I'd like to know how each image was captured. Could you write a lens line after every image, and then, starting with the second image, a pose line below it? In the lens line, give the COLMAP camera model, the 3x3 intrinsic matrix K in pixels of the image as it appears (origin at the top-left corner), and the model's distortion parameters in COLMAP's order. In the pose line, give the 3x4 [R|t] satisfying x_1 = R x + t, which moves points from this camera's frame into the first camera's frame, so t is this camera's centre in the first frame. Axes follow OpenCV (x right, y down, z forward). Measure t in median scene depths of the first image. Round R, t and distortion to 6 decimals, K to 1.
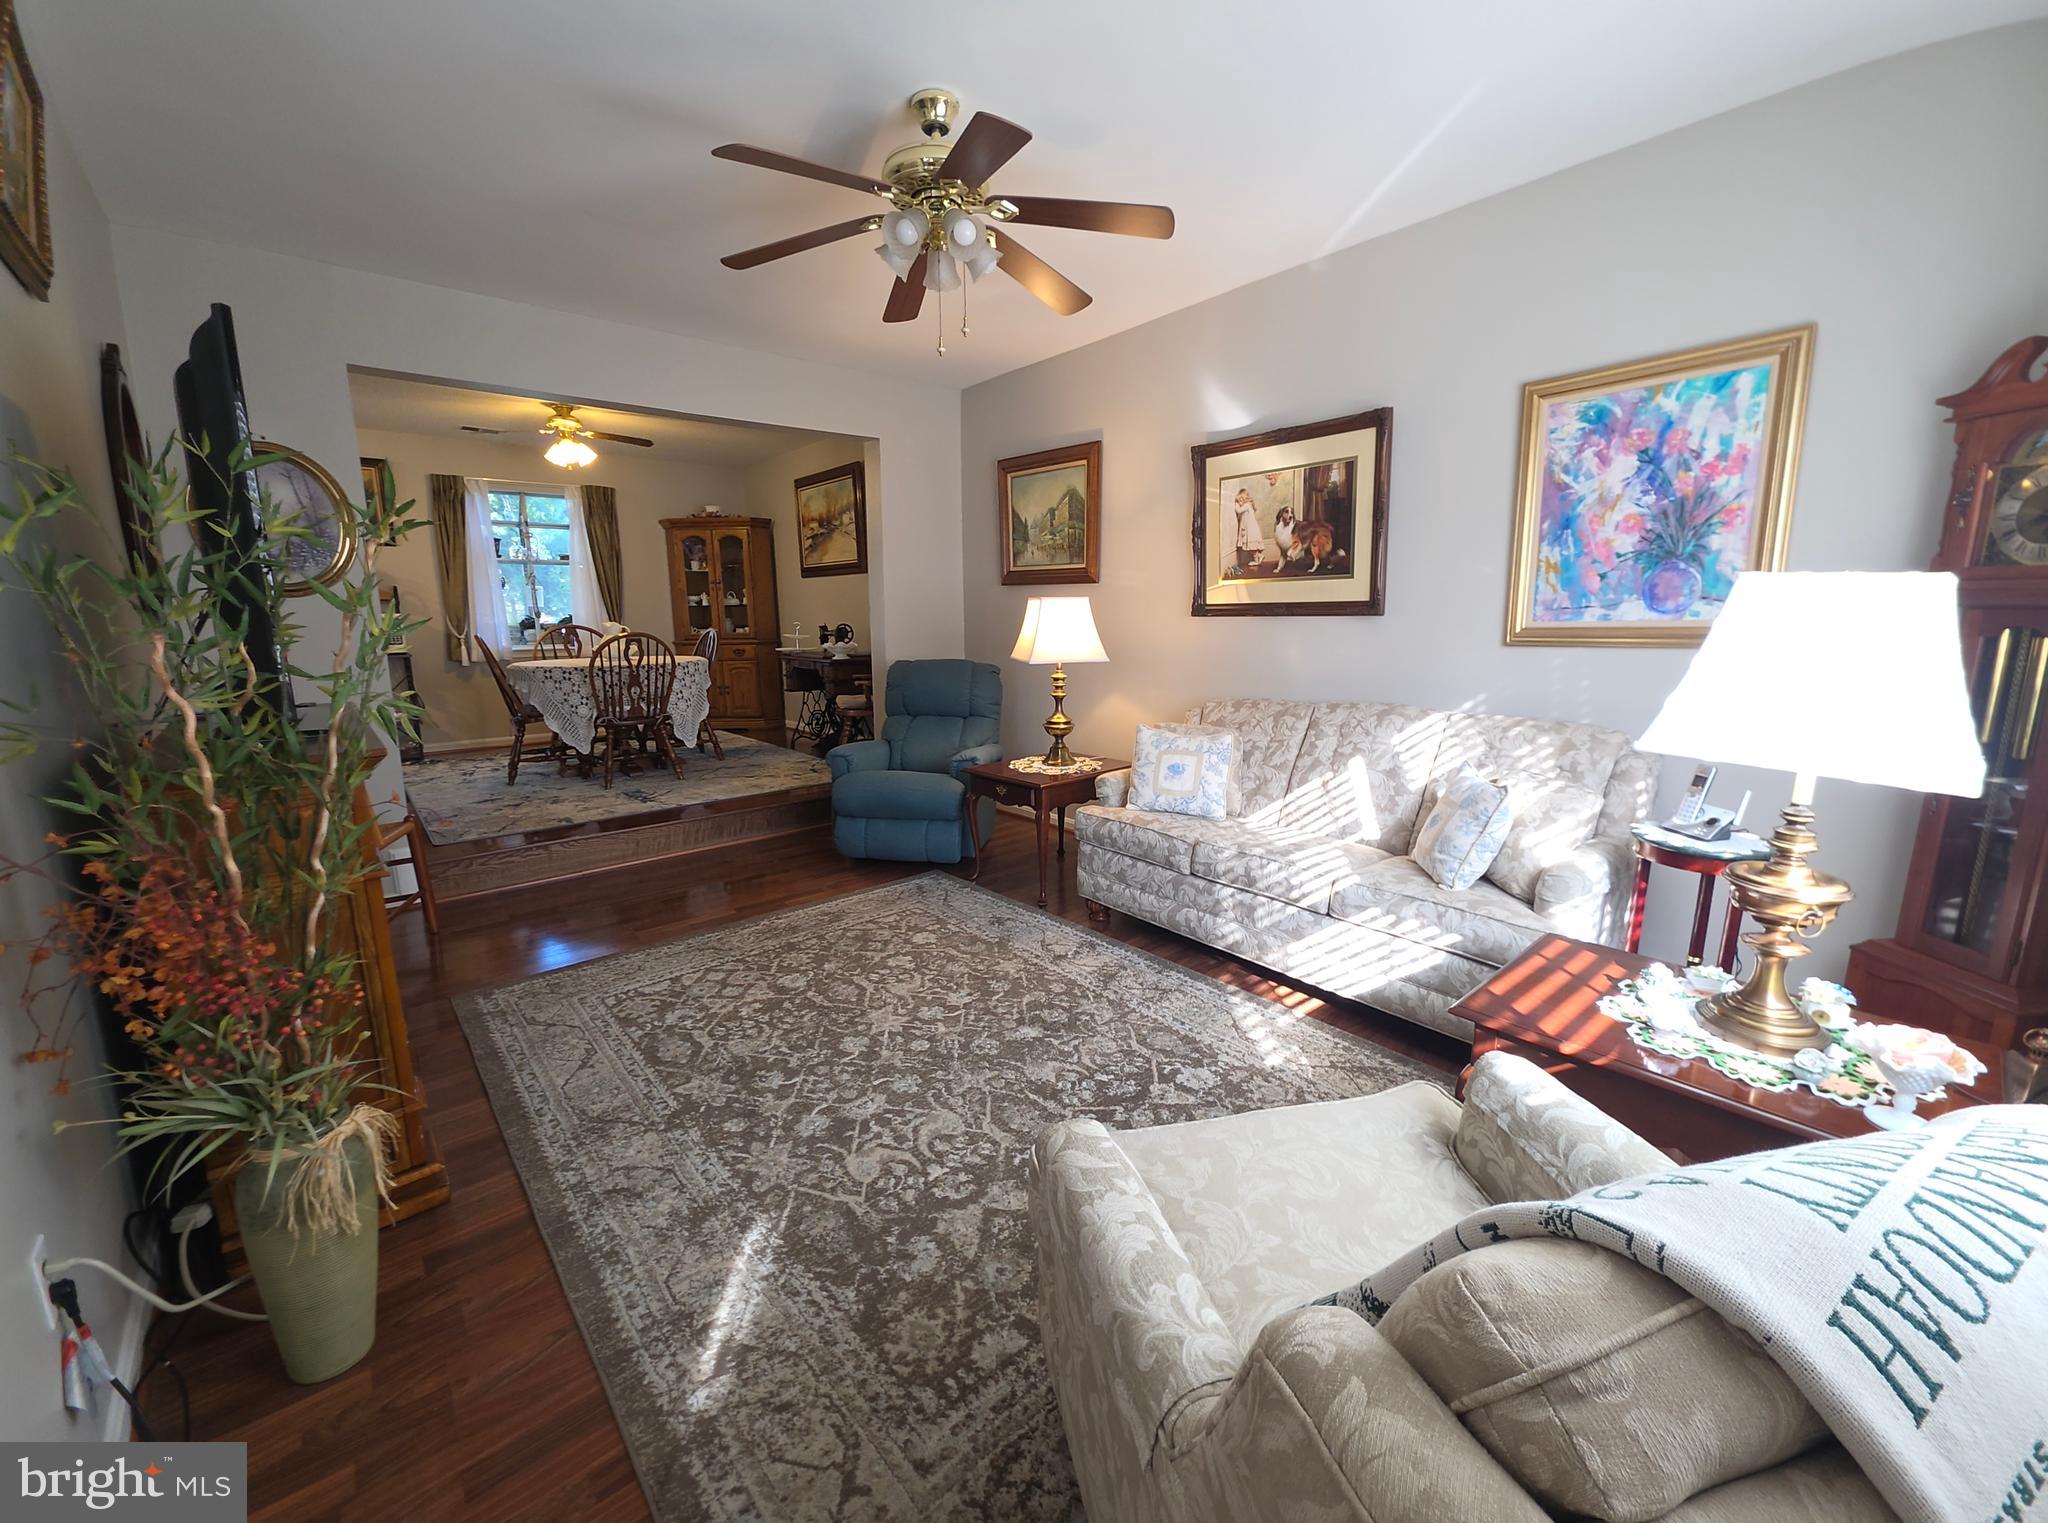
lens RADIAL K [[821.9, 0, 1012.9], [0, 821.9, 762.5], [0, 0, 1]] dist [0.007801, -0.001514]
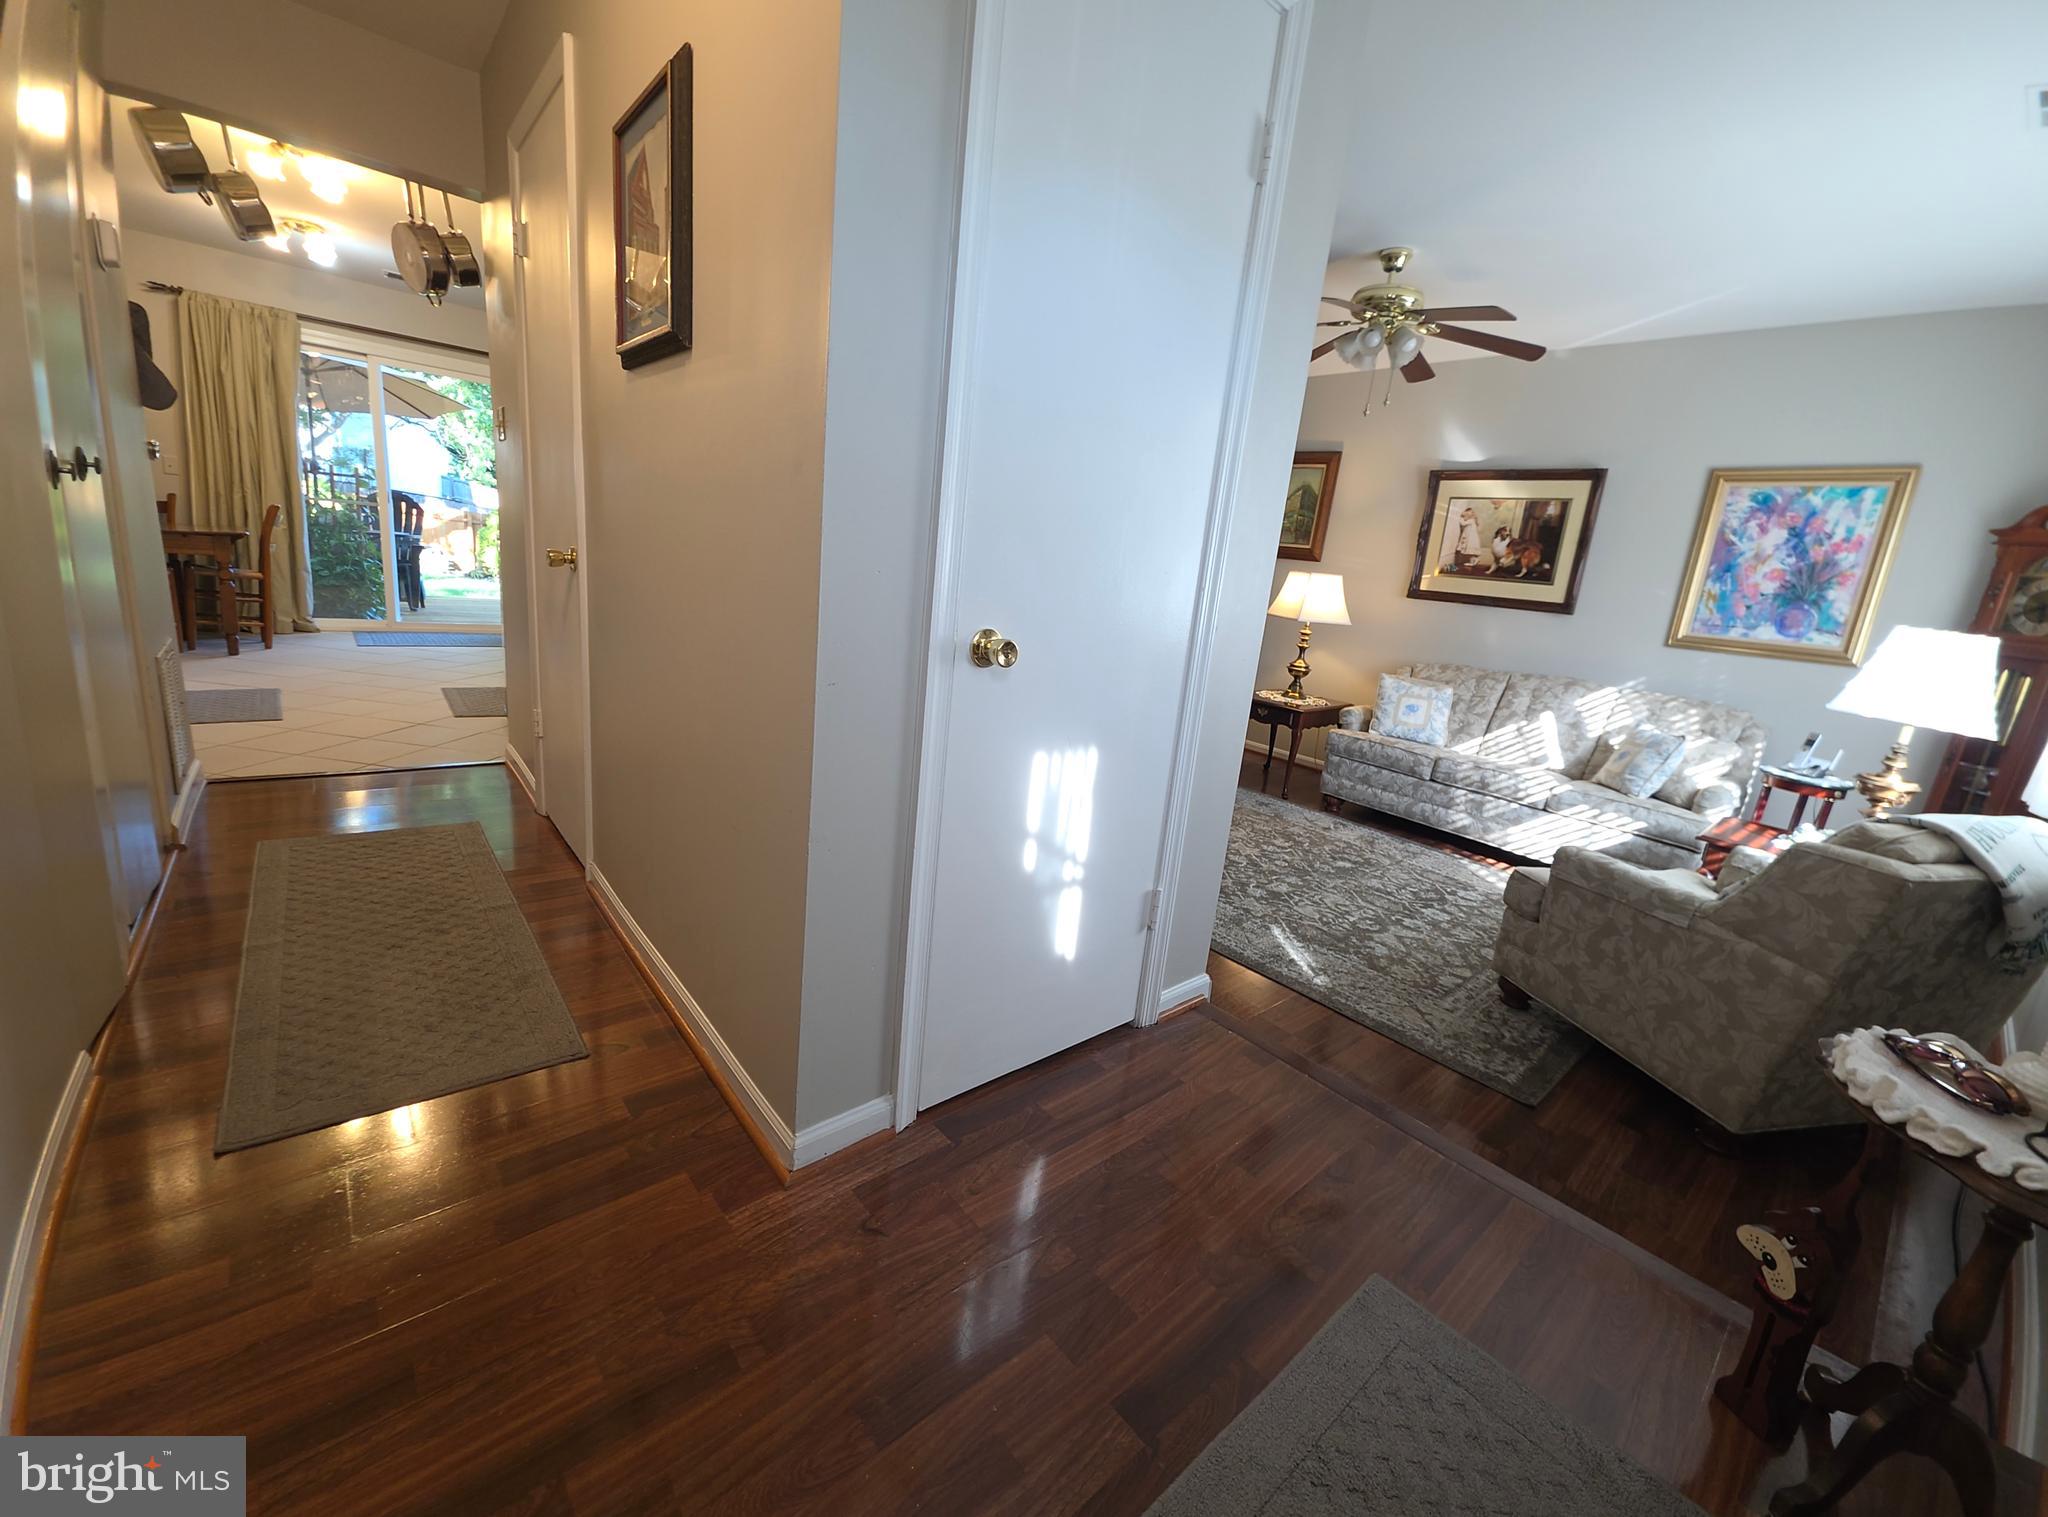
lens RADIAL K [[821.9, 0, 1012.1], [0, 821.9, 755.0], [0, 0, 1]] dist [0.007801, -0.001514]
pose [[0.994016, 0.104830, 0.030710, -0.615136], [-0.106505, 0.992546, 0.059241, 0.091689], [-0.024271, -0.062157, 0.997771, -0.469736]]
